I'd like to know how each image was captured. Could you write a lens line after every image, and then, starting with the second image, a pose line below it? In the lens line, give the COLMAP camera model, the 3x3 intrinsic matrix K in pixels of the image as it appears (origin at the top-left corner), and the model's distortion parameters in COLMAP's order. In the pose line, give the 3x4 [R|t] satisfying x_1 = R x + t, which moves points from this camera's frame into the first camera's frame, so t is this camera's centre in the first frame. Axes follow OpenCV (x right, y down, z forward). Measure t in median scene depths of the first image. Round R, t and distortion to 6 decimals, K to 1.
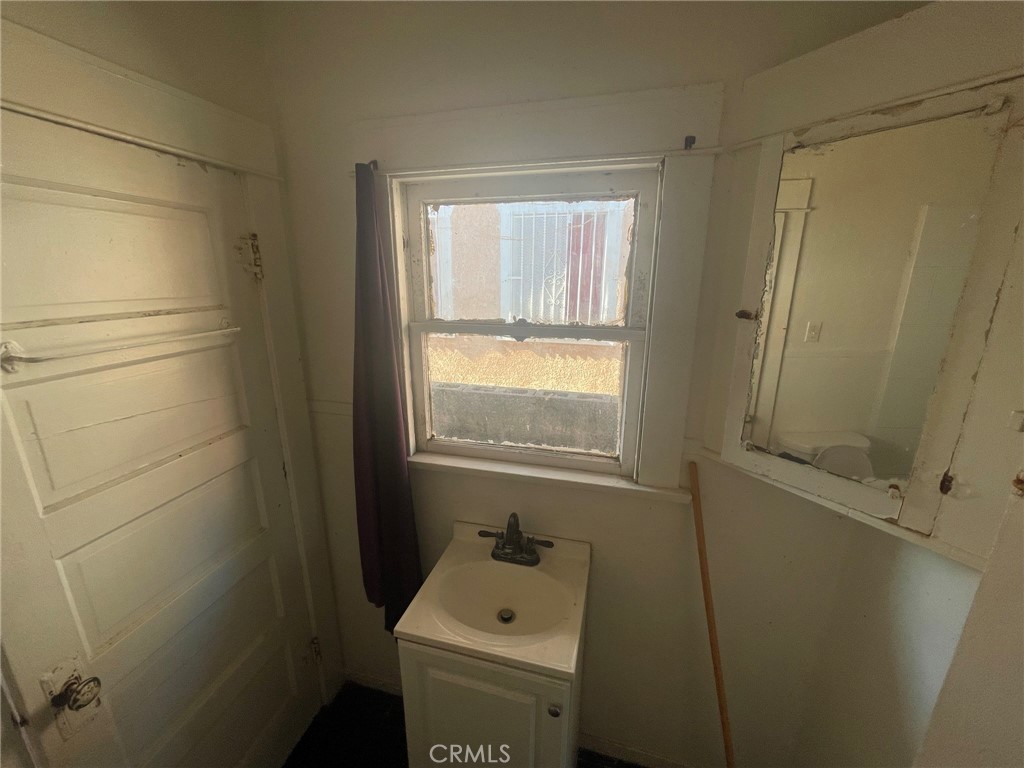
lens RADIAL K [[411.3, 0, 509.2], [0, 411.3, 384.7], [0, 0, 1]] dist [0.003204, -0.001613]
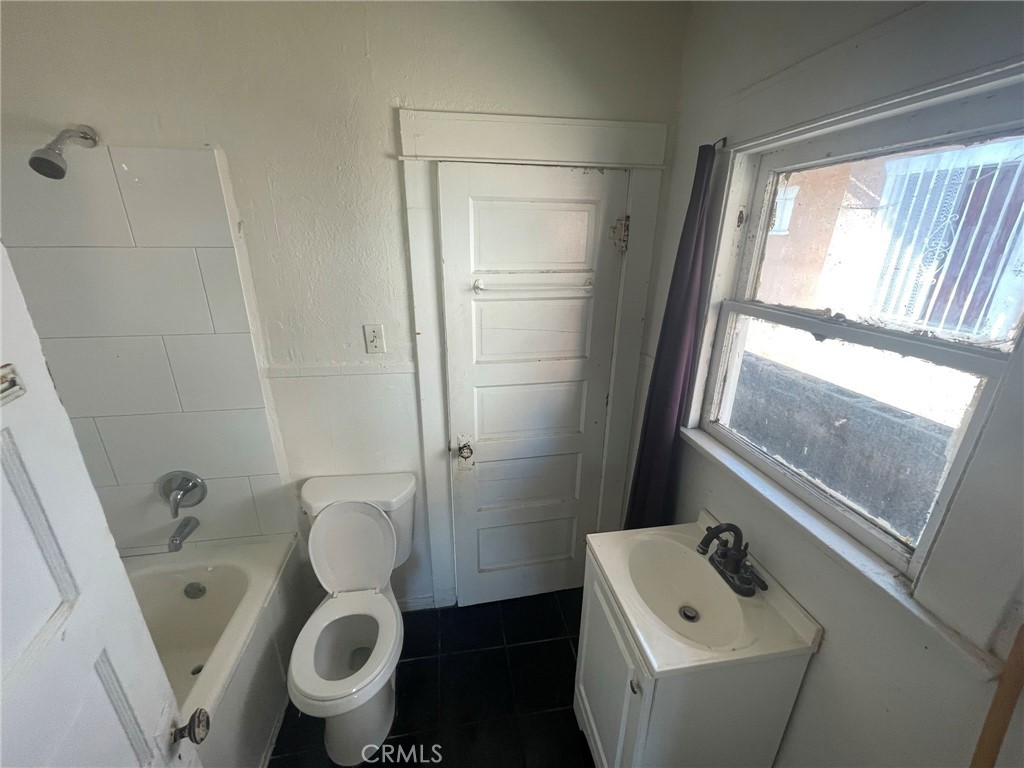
lens RADIAL K [[411.3, 0, 504.9], [0, 411.3, 383.9], [0, 0, 1]] dist [0.003204, -0.001613]
pose [[0.417657, 0.306519, -0.855341, 0.471570], [-0.245613, 0.944419, 0.218510, -0.051846], [0.874778, 0.118821, 0.469729, 0.105152]]
